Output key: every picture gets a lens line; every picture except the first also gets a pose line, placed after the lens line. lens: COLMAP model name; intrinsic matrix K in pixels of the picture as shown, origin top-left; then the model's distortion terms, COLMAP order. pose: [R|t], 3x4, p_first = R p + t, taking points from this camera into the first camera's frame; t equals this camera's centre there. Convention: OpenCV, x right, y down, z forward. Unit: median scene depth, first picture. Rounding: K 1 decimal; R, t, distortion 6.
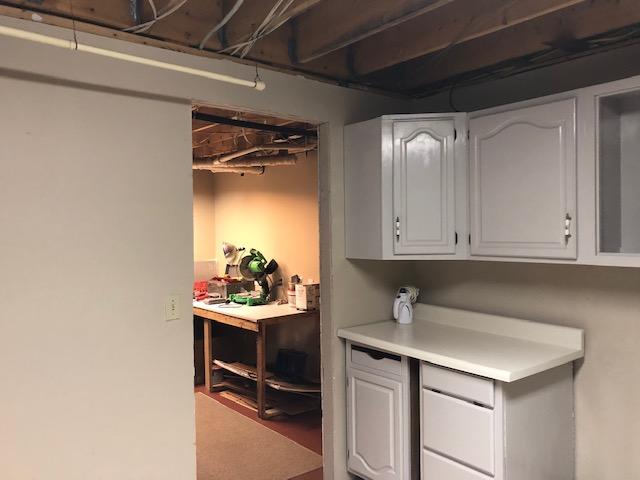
lens RADIAL K [[522.8, 0, 319.8], [0, 522.8, 239.5], [0, 0, 1]] dist [0.016986, 0.000638]
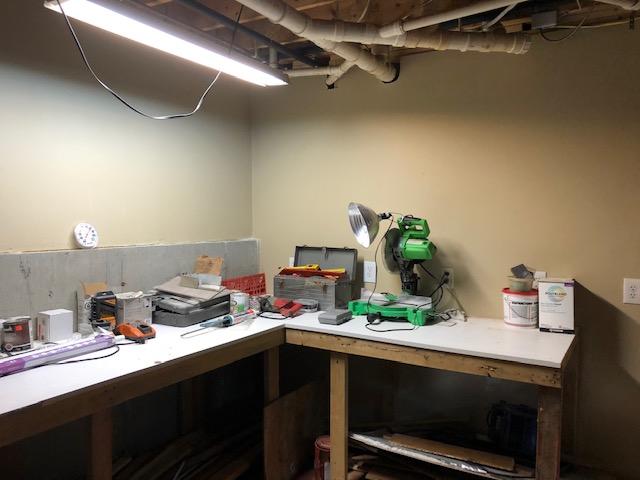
lens RADIAL K [[522.8, 0, 319.4], [0, 522.8, 240.2], [0, 0, 1]] dist [0.016986, 0.000638]
pose [[0.945951, 0.012041, 0.324085, -0.385196], [-0.019003, 0.999652, 0.018324, 0.034771], [-0.323752, -0.023492, 0.945850, 0.522563]]
